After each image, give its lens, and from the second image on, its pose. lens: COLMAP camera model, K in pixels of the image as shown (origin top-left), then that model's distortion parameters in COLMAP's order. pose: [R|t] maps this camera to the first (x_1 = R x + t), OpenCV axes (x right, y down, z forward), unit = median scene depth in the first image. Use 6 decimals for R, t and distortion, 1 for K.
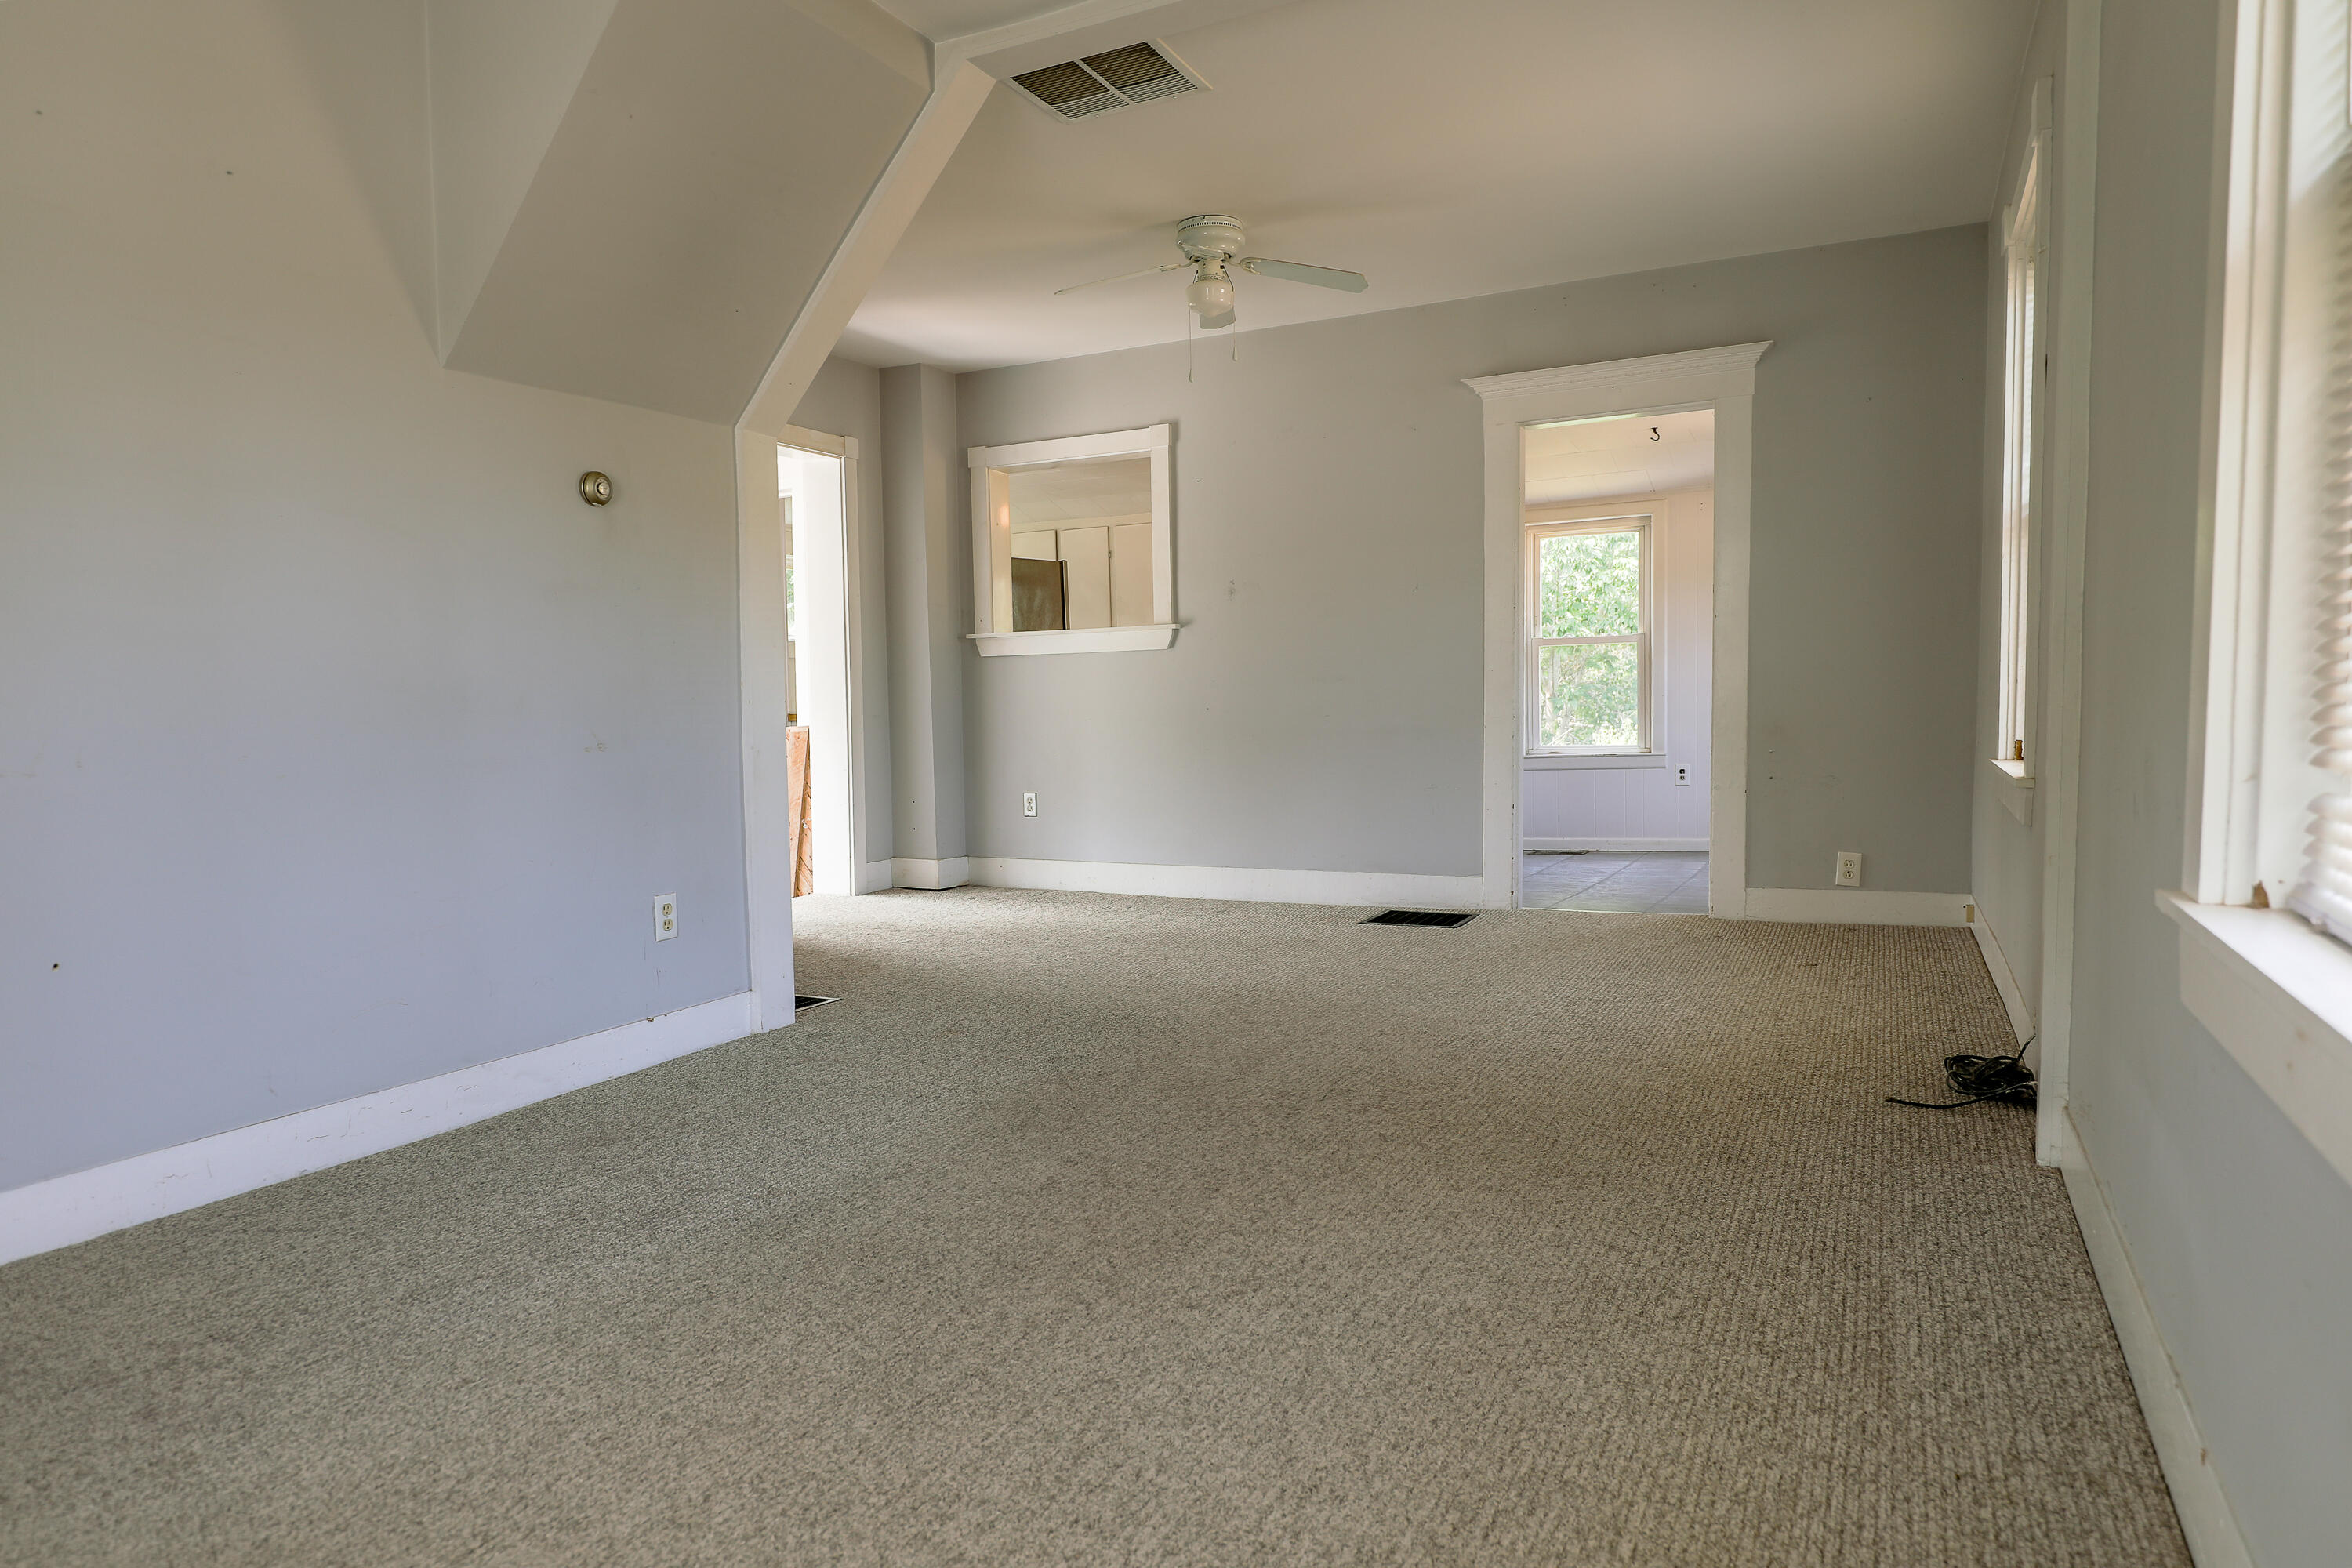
lens RADIAL K [[1431.8, 0, 1176.0], [0, 1431.8, 784.0], [0, 0, 1]] dist [-0.004882, -0.000747]
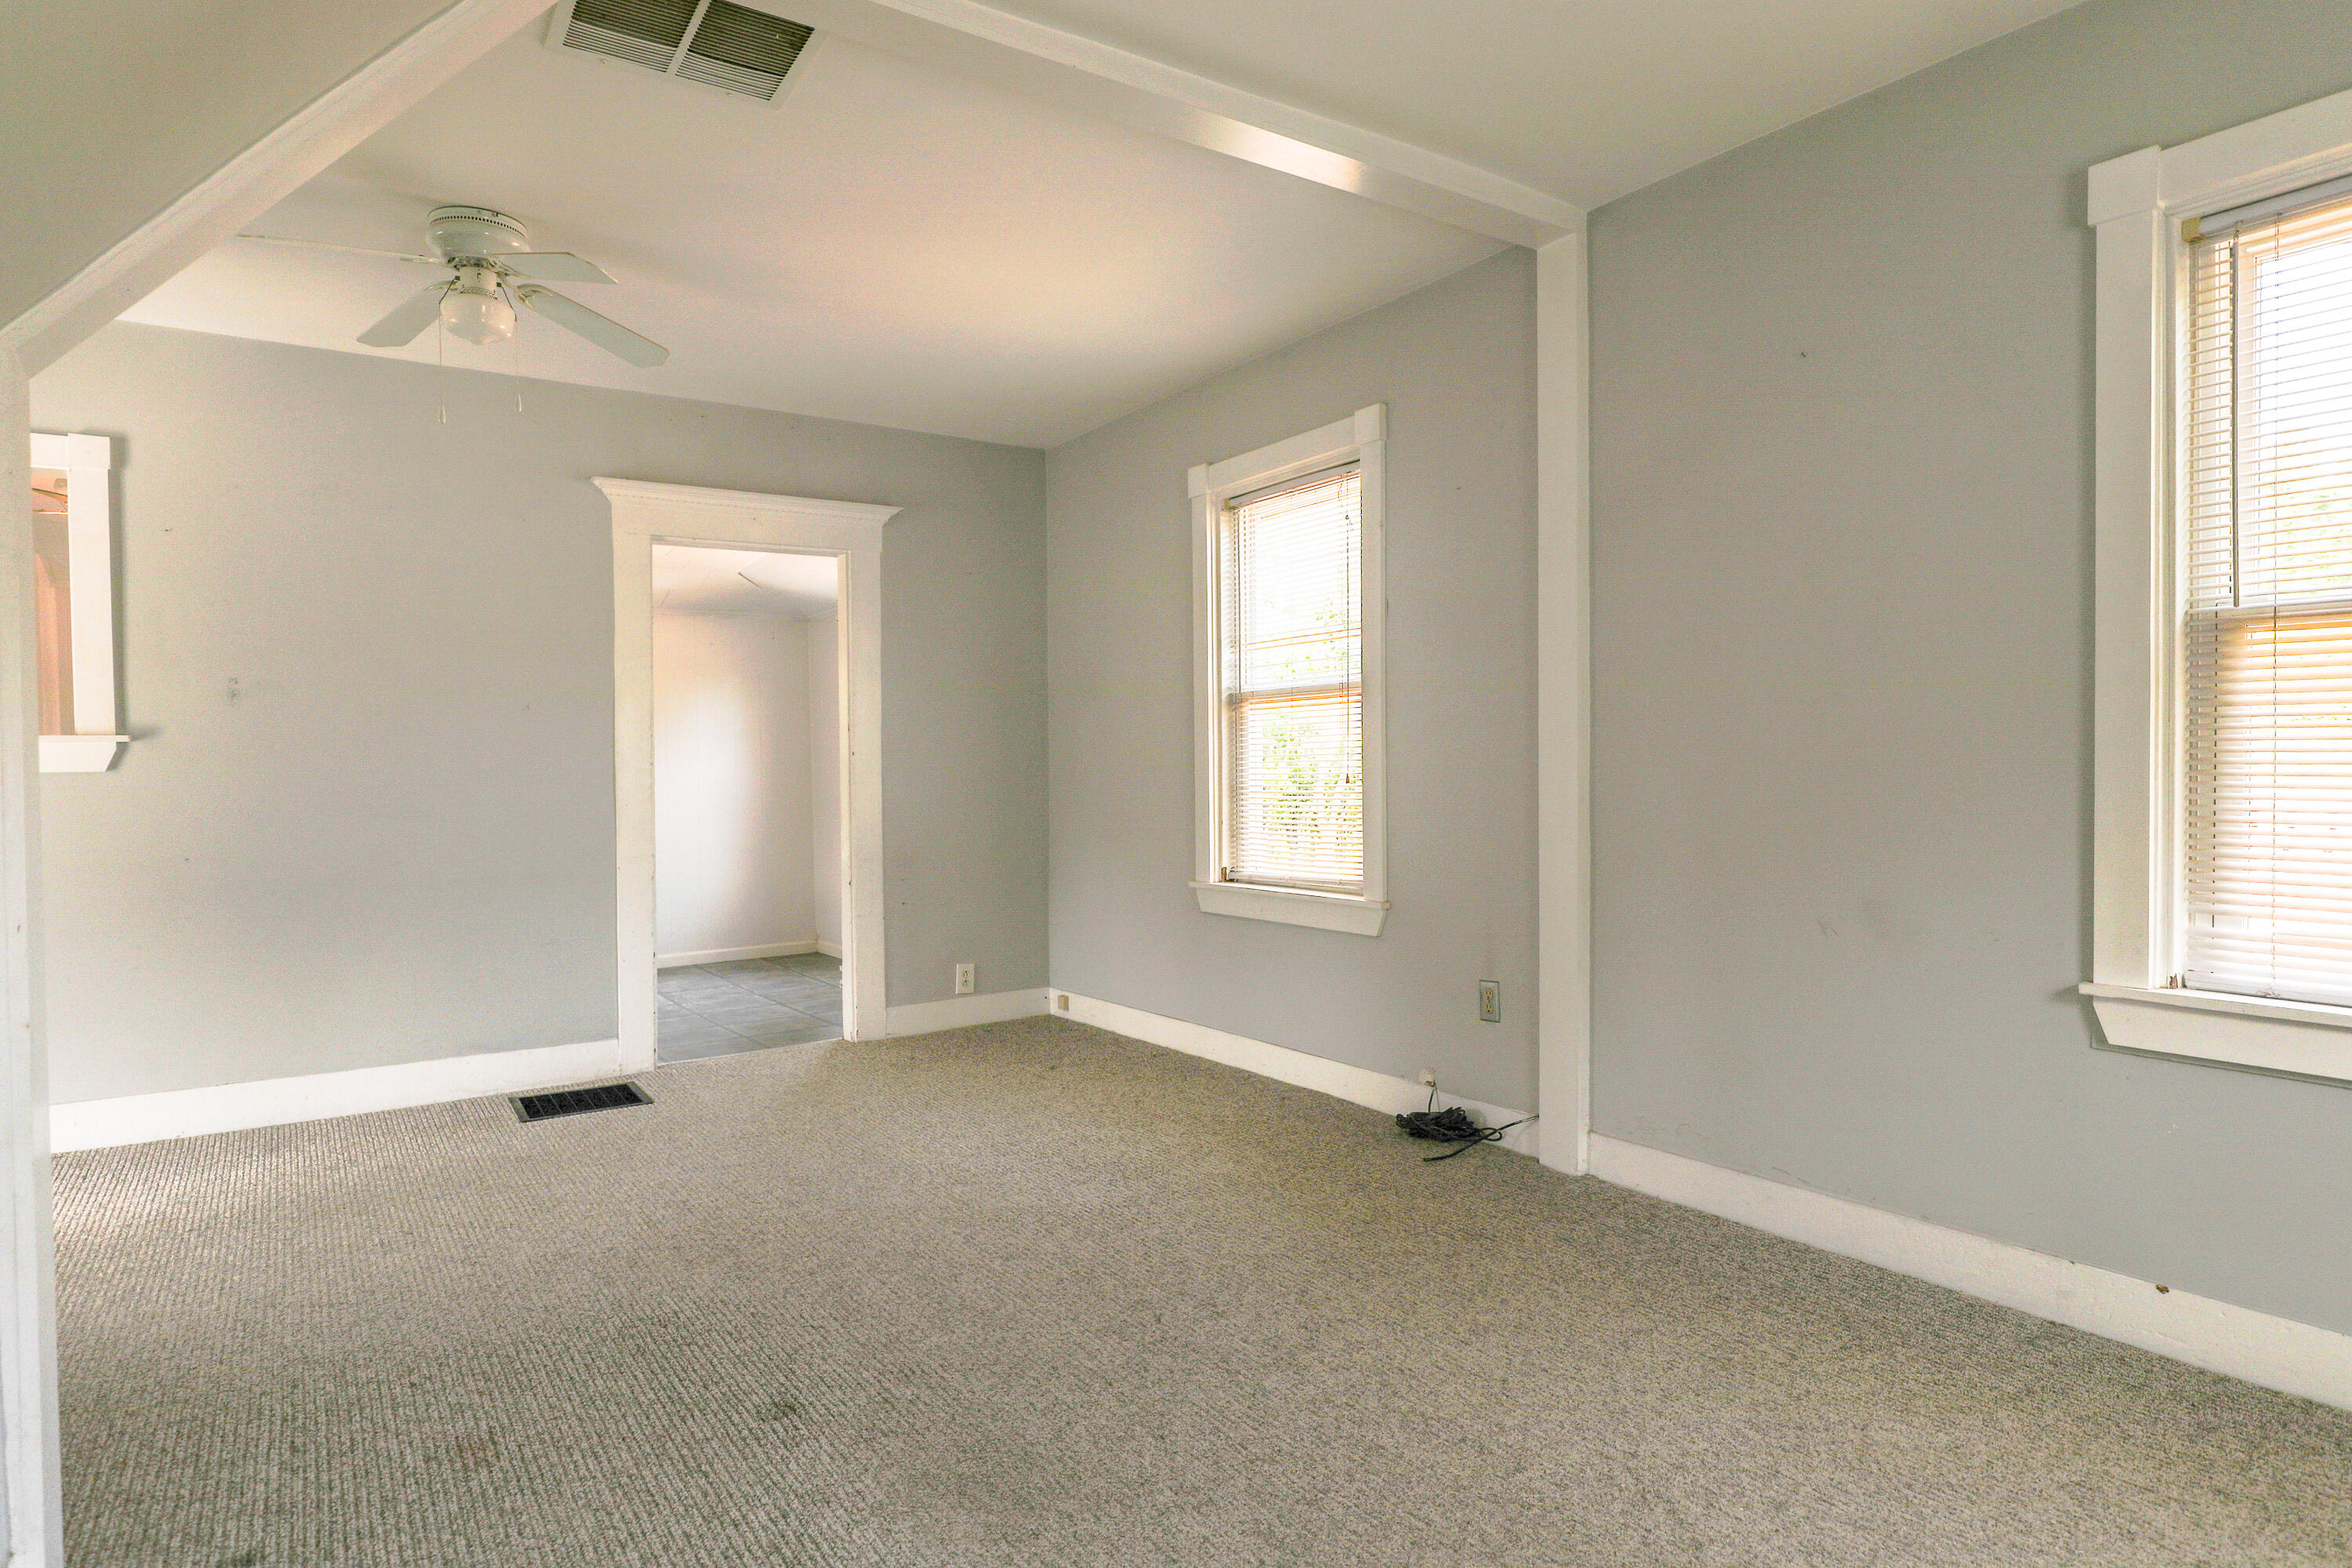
lens RADIAL K [[1303.8, 0, 1176.0], [0, 1303.8, 784.0], [0, 0, 1]] dist [-0.019644, 0.000195]
pose [[0.475822, 0.003098, 0.879536, -0.356059], [0.054387, 0.997976, -0.032939, -0.050881], [-0.877858, 0.063508, 0.474691, 0.339949]]
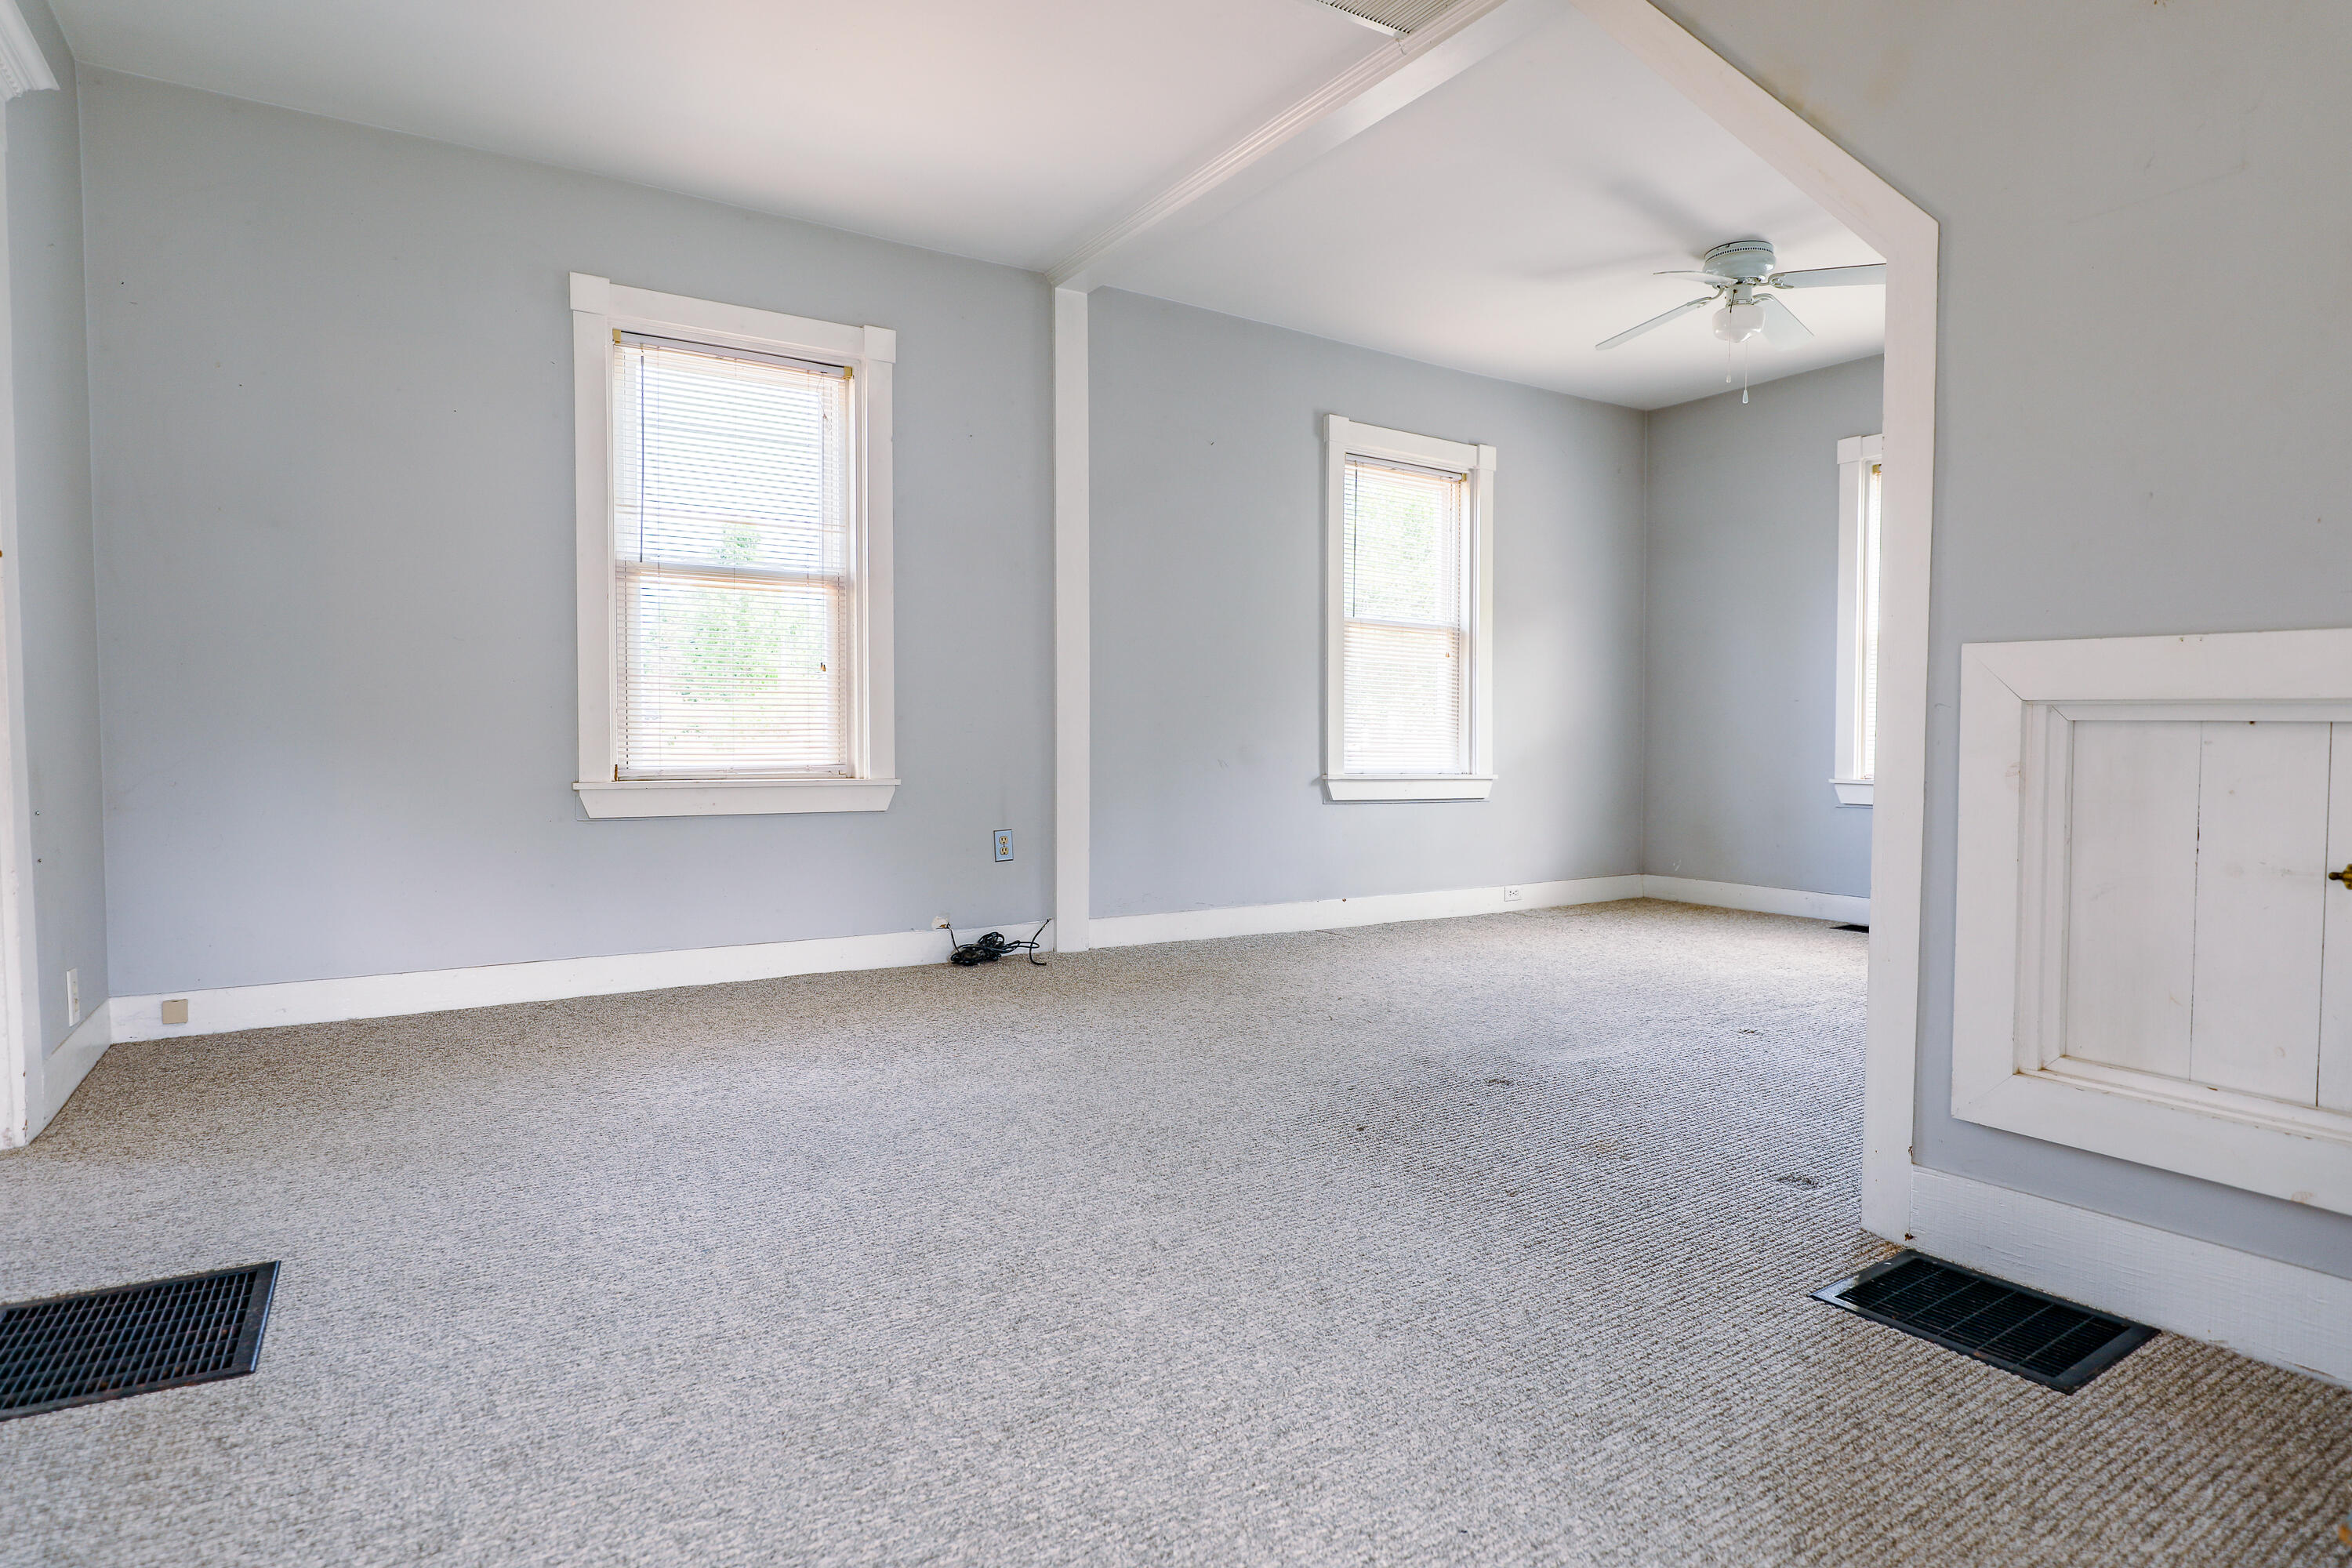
lens RADIAL K [[1303.8, 0, 1176.0], [0, 1303.8, 784.0], [0, 0, 1]] dist [-0.019644, 0.000195]
pose [[-0.871989, -0.005209, 0.489498, -0.219379], [0.037475, 0.996299, 0.077361, -0.055704], [-0.488089, 0.085802, -0.868566, 1.175592]]
